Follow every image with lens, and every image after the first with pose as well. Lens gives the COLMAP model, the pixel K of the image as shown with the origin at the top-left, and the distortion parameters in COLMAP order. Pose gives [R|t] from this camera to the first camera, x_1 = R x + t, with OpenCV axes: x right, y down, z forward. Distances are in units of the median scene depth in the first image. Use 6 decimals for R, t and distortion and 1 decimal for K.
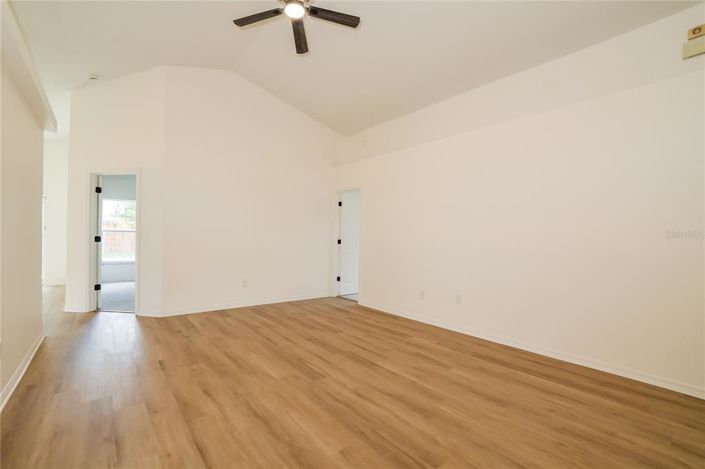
lens RADIAL K [[336.9, 0, 352.5], [0, 336.9, 234.5], [0, 0, 1]] dist [-0.001030, -0.000360]
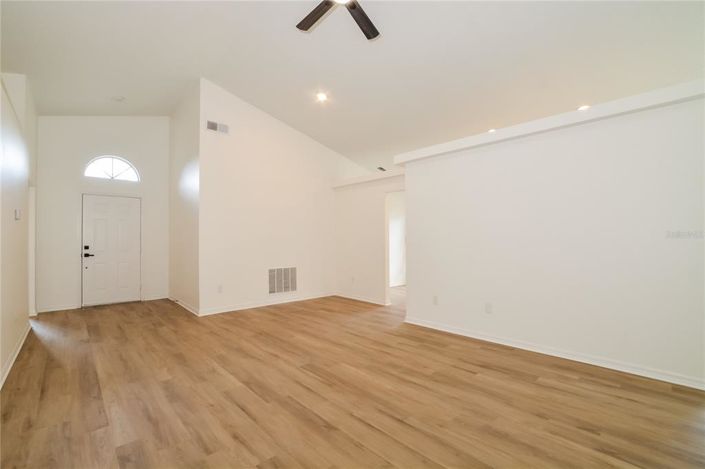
lens RADIAL K [[336.9, 0, 352.5], [0, 336.9, 234.5], [0, 0, 1]] dist [-0.001030, -0.000360]
pose [[-0.997411, -0.012496, -0.070818, -0.156377], [-0.010776, 0.999639, -0.024619, 0.010066], [0.071100, -0.023792, -0.997185, 2.006542]]
